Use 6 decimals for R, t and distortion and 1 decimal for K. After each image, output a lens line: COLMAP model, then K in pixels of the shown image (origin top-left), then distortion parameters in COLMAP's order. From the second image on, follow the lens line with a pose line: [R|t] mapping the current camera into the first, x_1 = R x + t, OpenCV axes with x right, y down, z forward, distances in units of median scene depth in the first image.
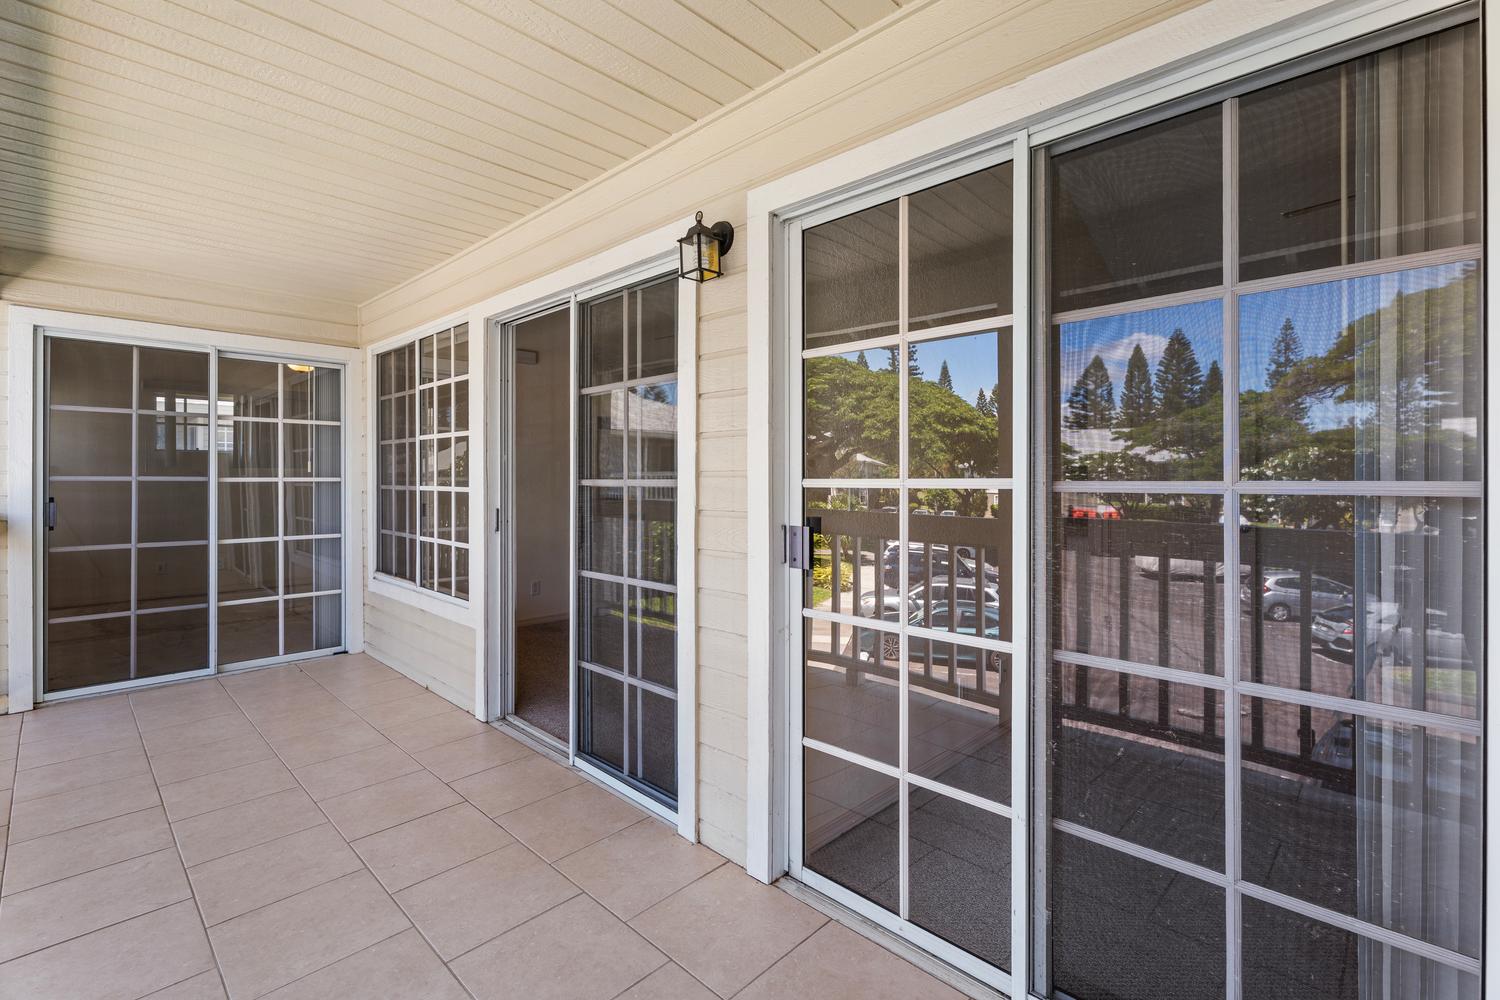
lens RADIAL K [[677.3, 0, 753.3], [0, 677.3, 477.4], [0, 0, 1]] dist [0.004154, 0.000265]
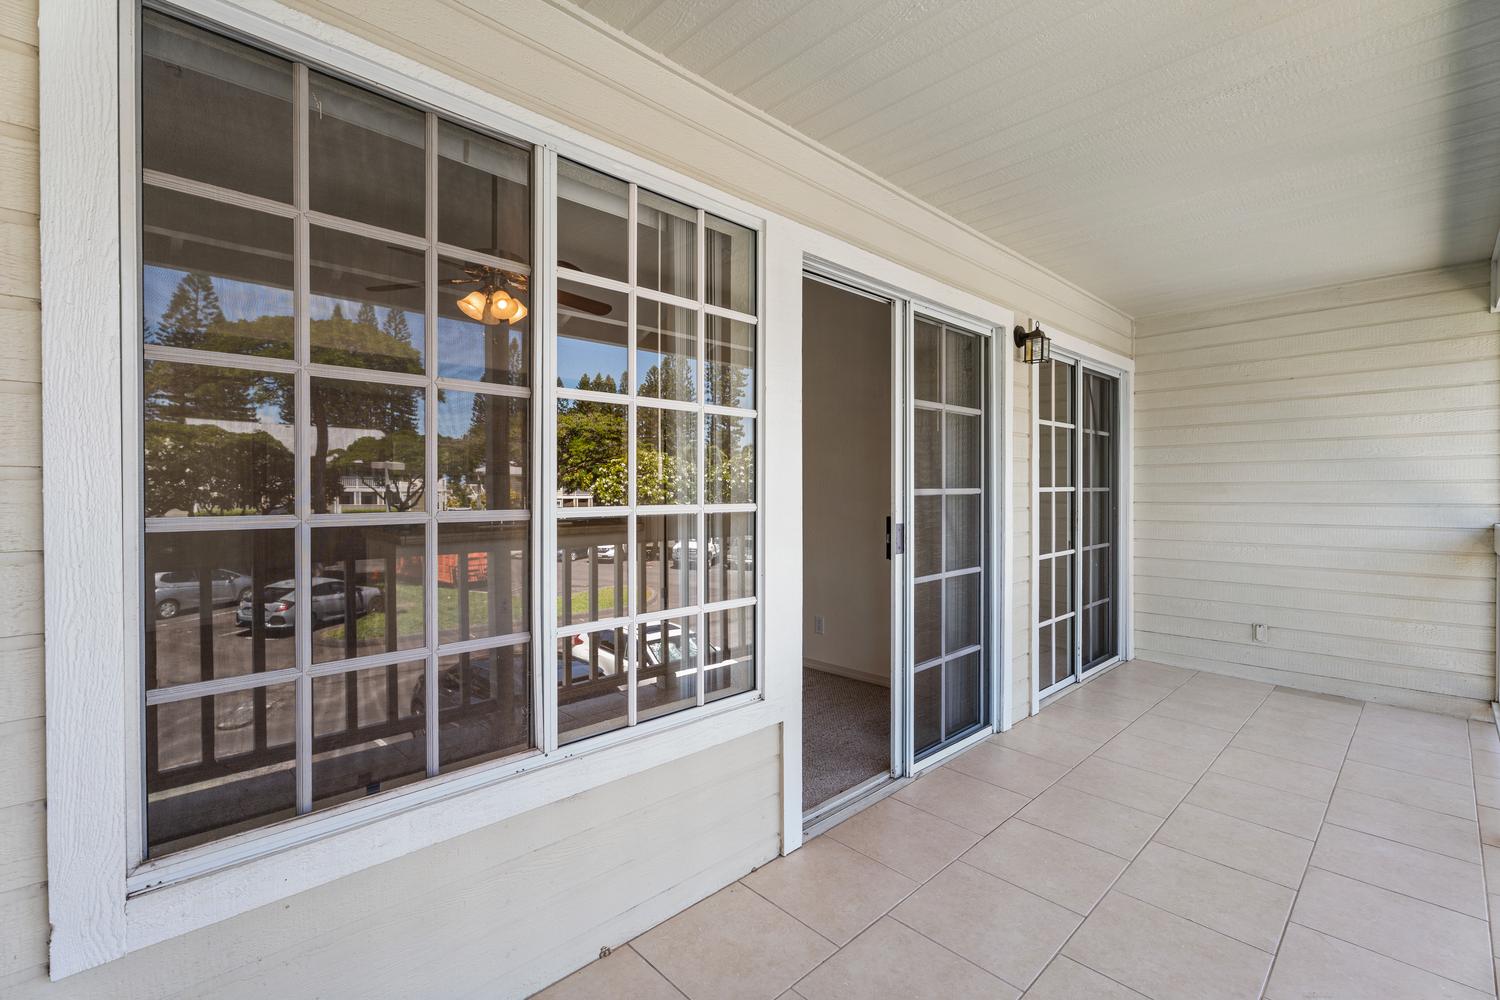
lens RADIAL K [[670.8, 0, 745.4], [0, 670.8, 490.1], [0, 0, 1]] dist [0.006257, -0.001077]
pose [[0.029484, -0.002606, 0.999562, -1.231328], [-0.000046, 0.999997, 0.002608, 0.002975], [-0.999565, -0.000122, 0.029484, 1.191354]]
